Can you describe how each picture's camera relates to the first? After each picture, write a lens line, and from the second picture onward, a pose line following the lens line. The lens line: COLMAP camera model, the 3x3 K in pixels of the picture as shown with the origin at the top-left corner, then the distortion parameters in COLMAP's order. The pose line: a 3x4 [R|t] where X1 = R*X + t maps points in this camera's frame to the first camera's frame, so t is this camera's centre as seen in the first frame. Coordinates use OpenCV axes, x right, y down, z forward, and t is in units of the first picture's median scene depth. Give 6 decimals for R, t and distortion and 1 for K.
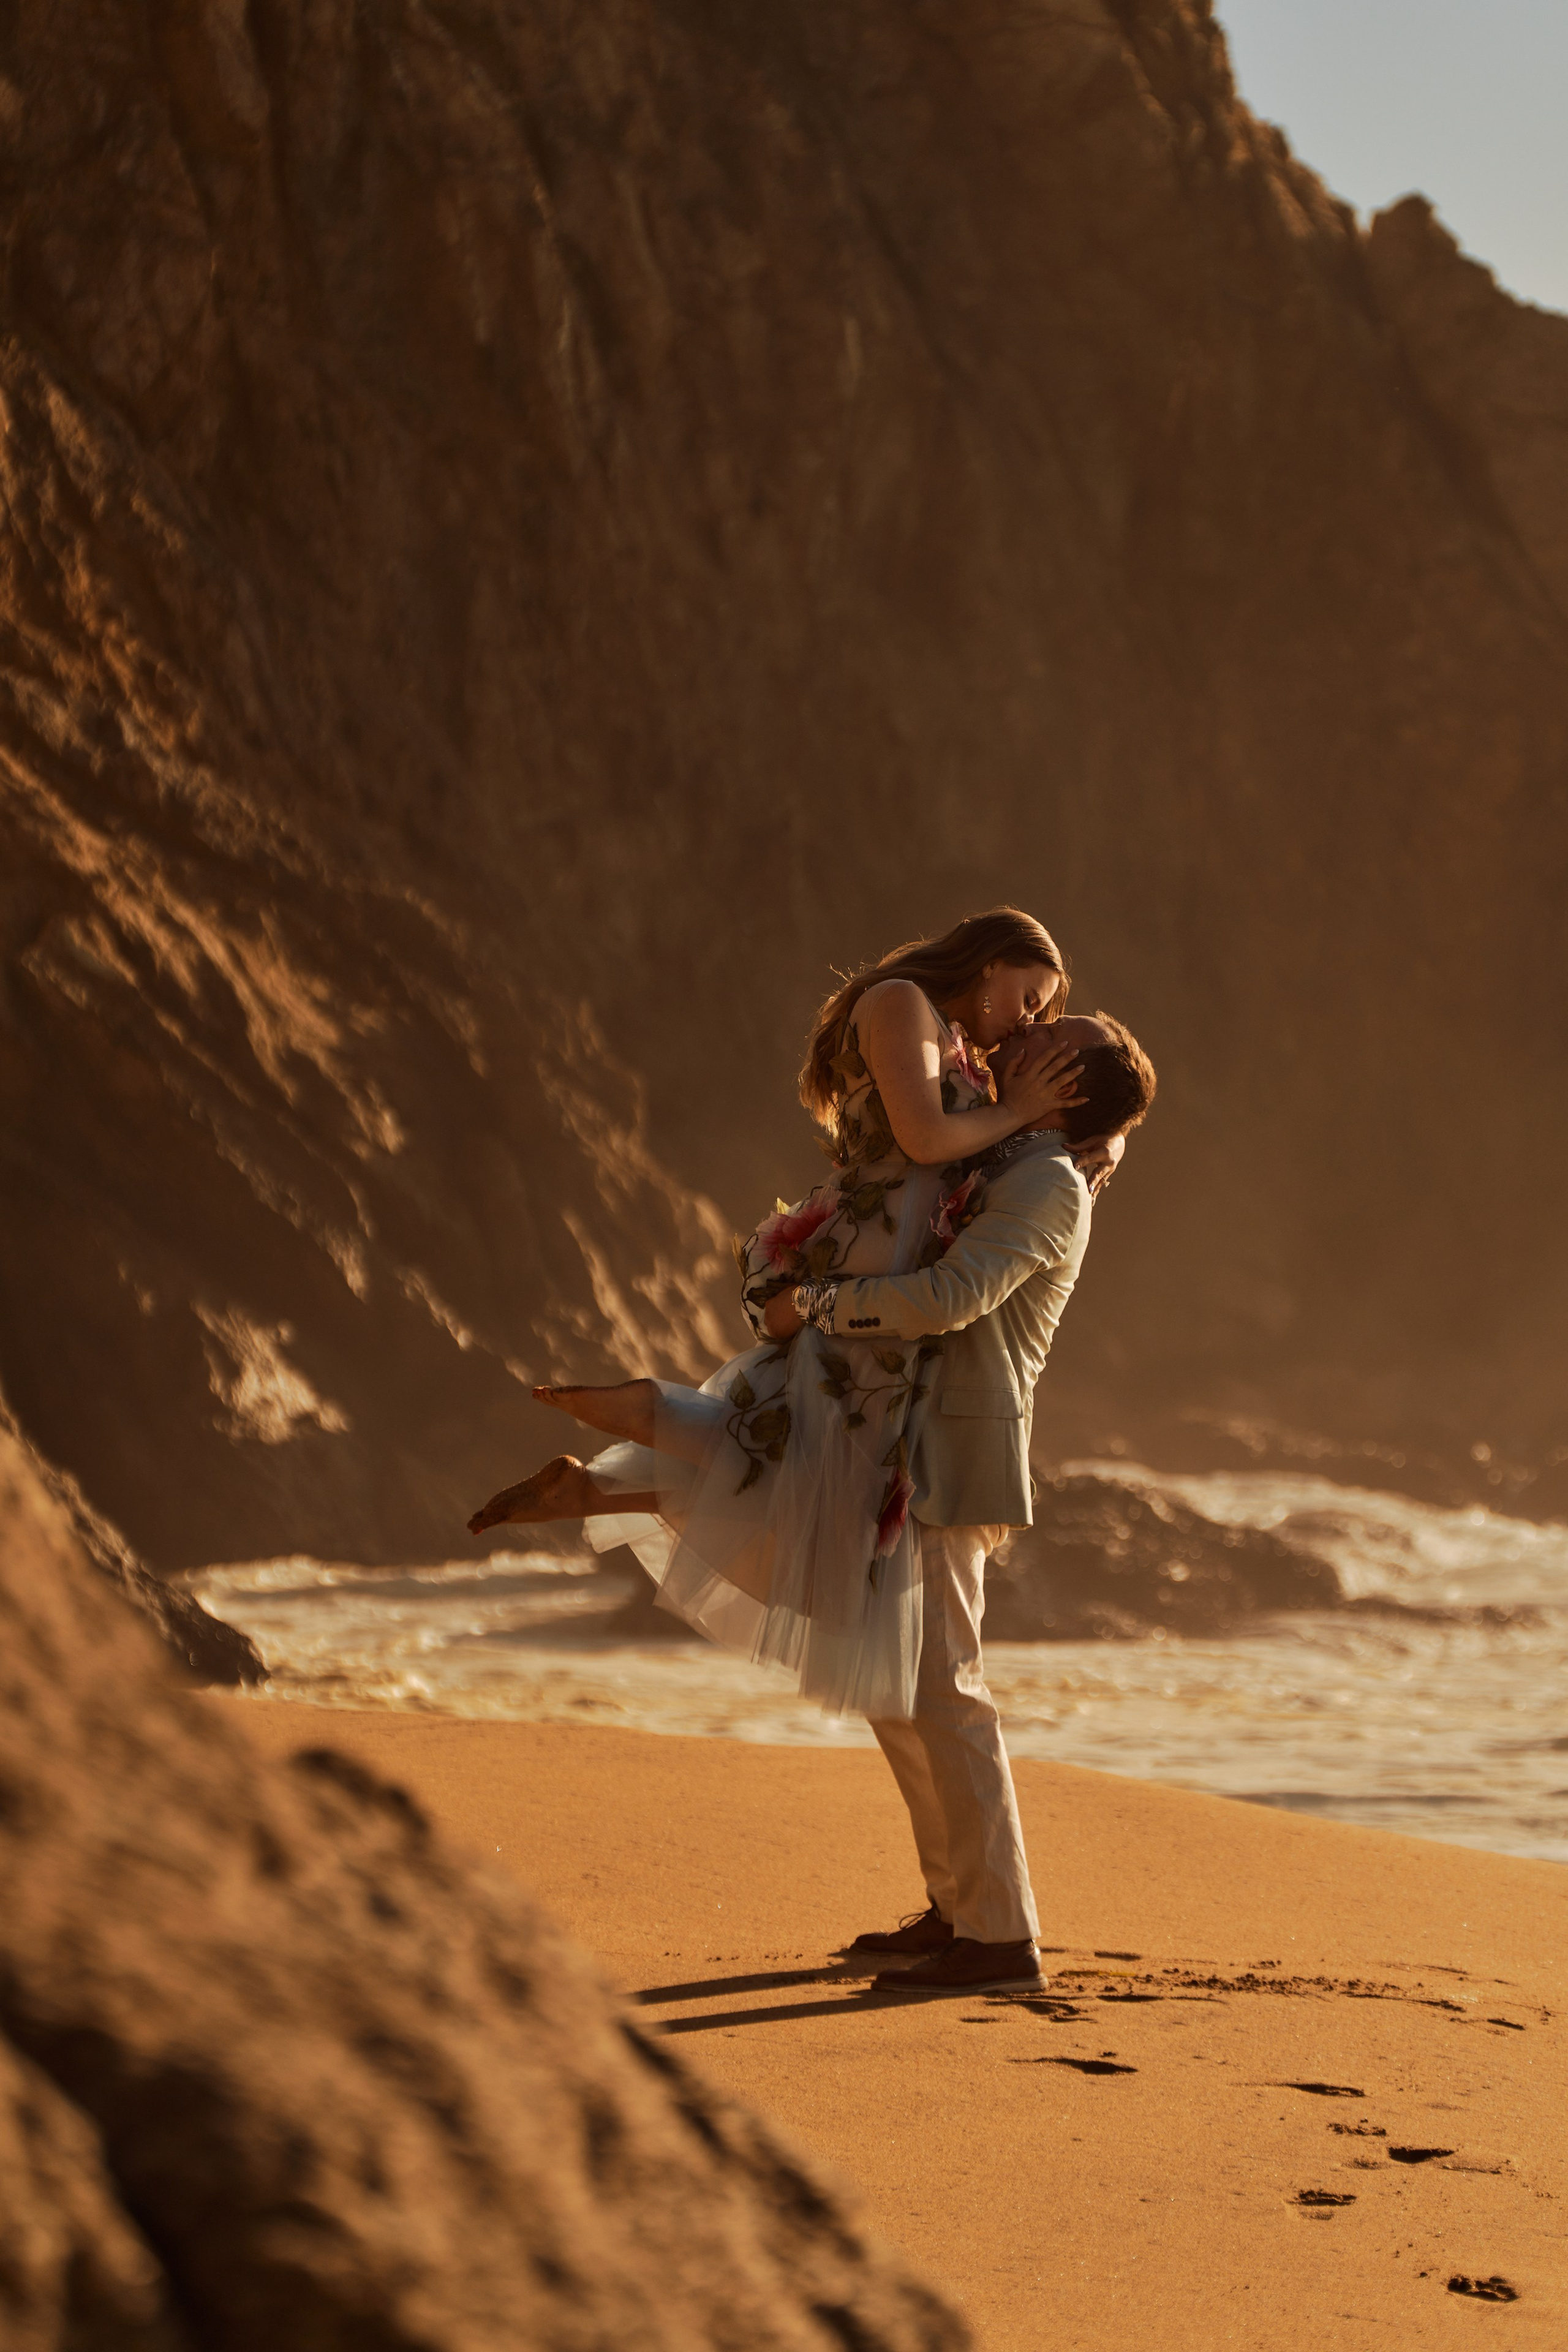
lens RADIAL K [[8468.6, 0, 782.4], [0, 8468.6, 1174.3], [0, 0, 1]] dist [0.213584, 0.000000]
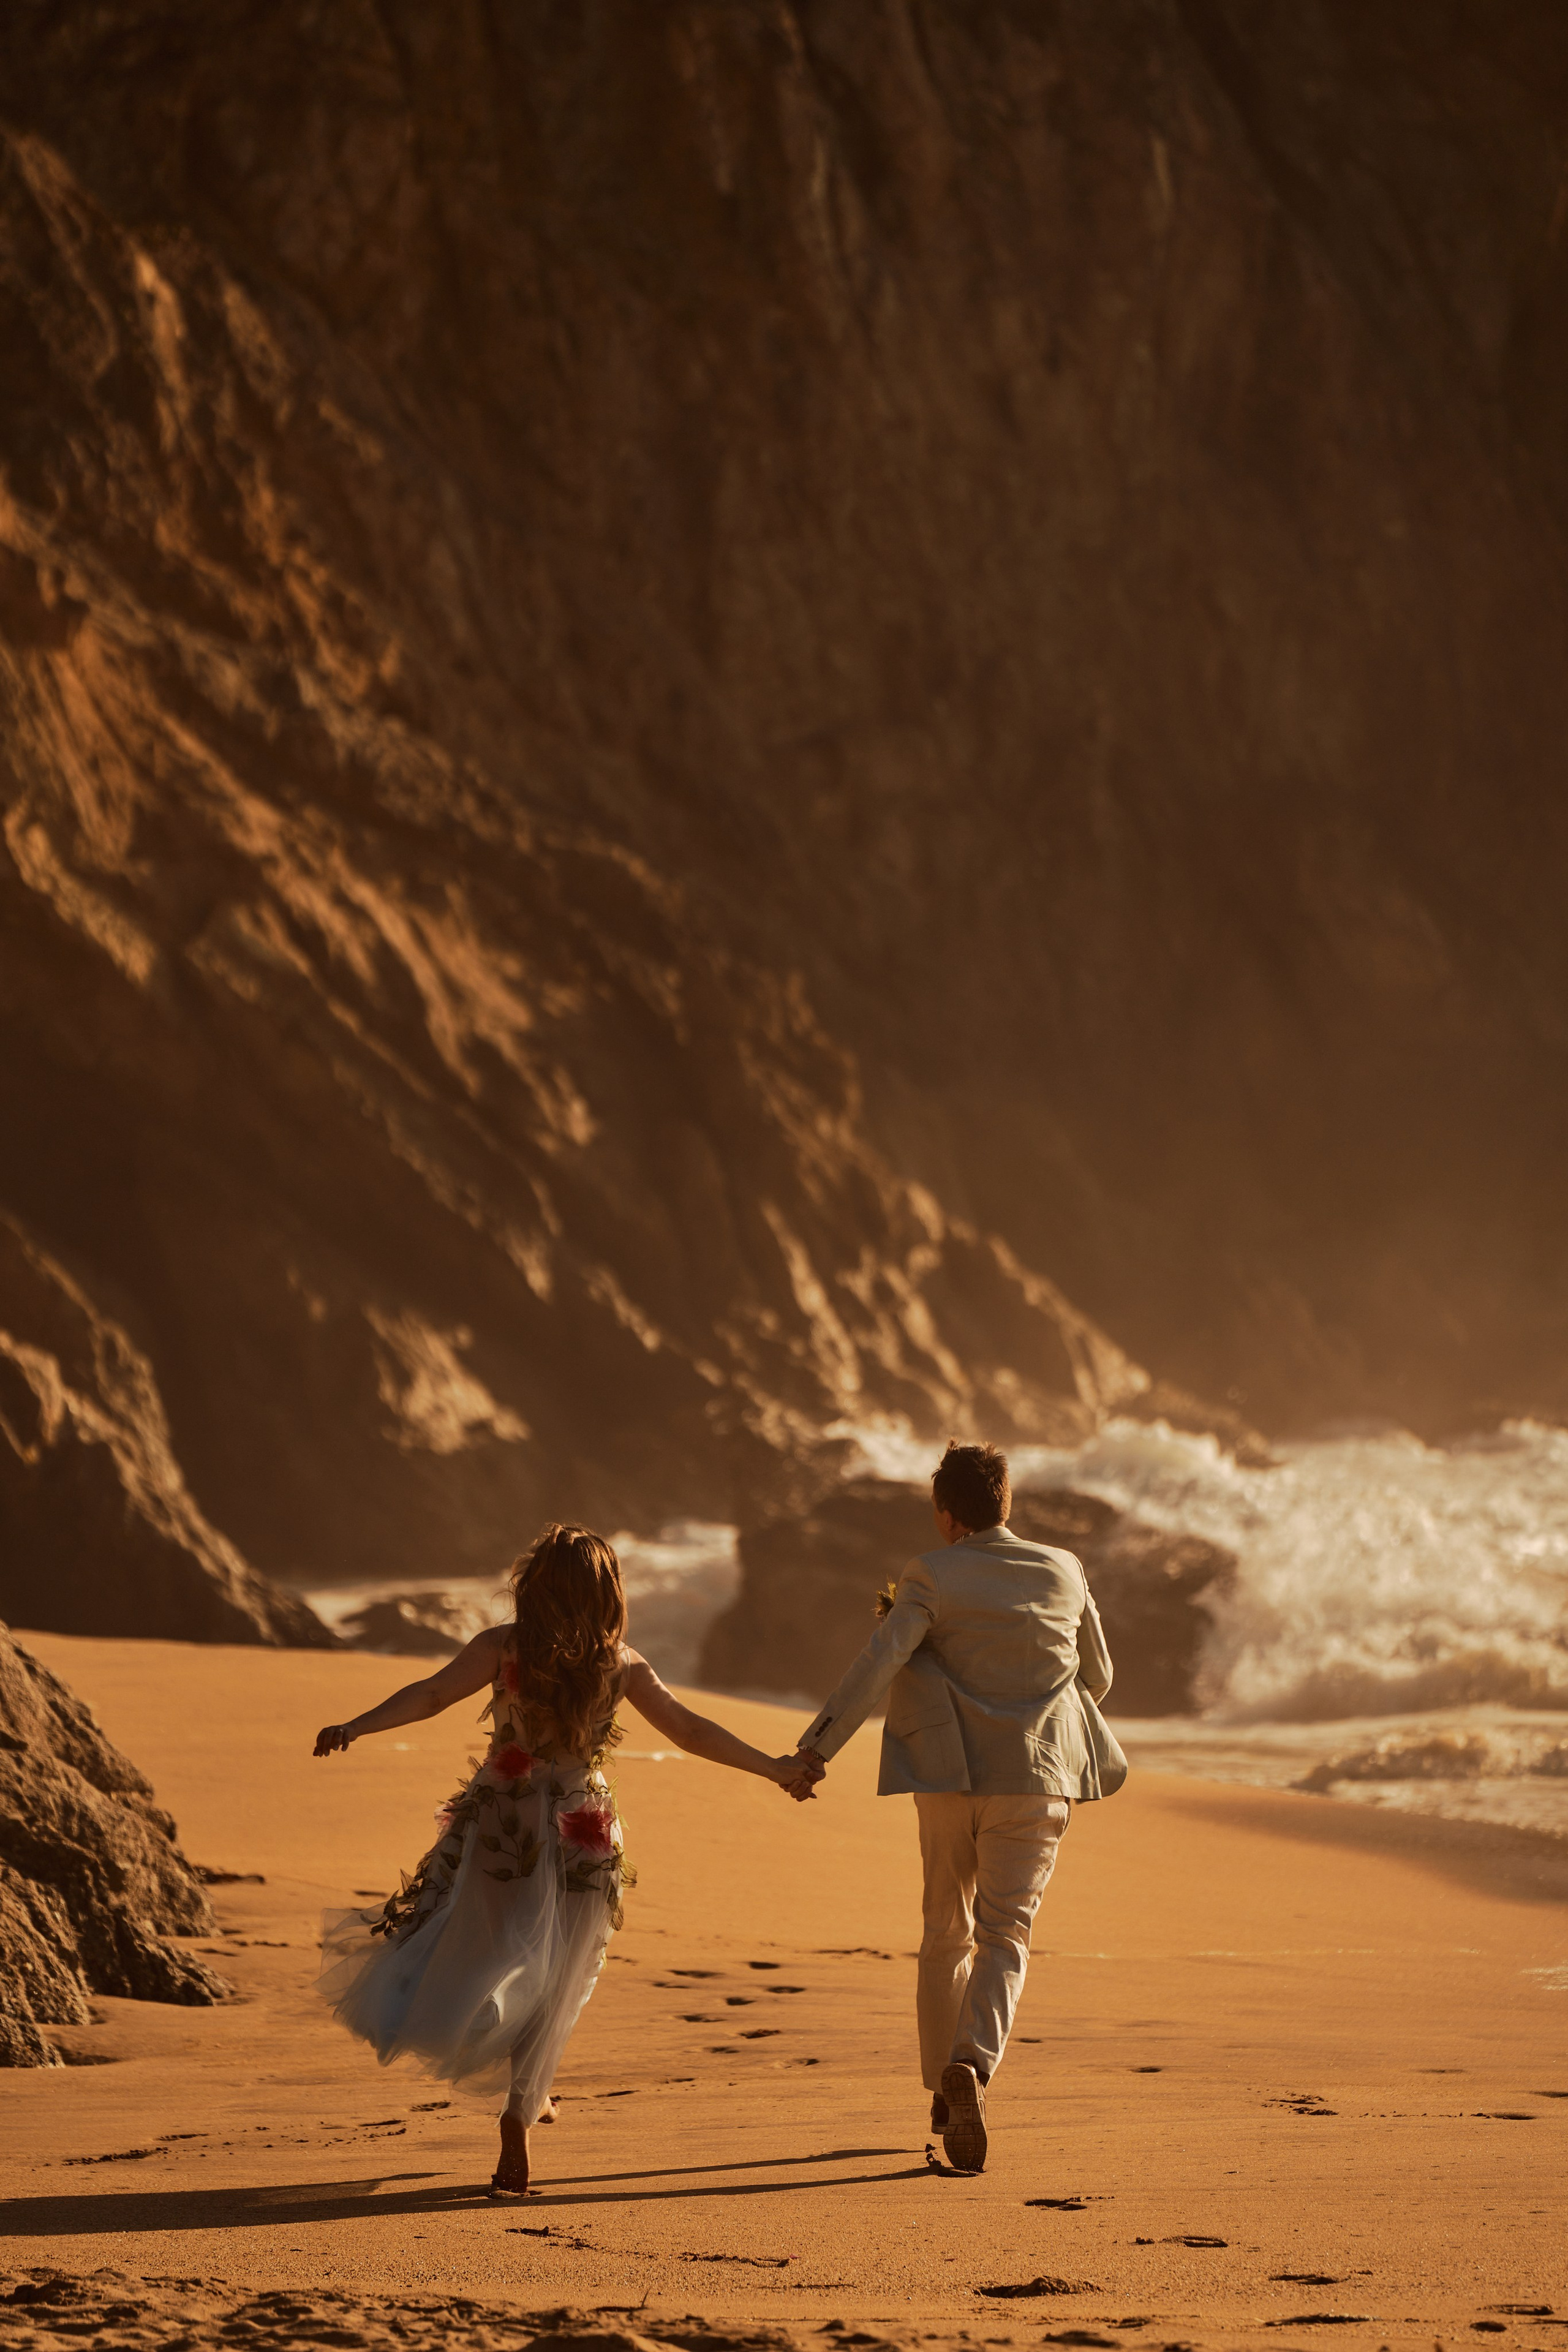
lens RADIAL K [[12203.6, 0, 868.8], [0, 12203.6, 1400.5], [0, 0, 1]] dist [0.936314, 0.000000]
pose [[0.998876, -0.011406, -0.046007, 0.041392], [0.012841, 0.999437, 0.031012, -0.013393], [0.045627, -0.031568, 0.998460, -0.313768]]
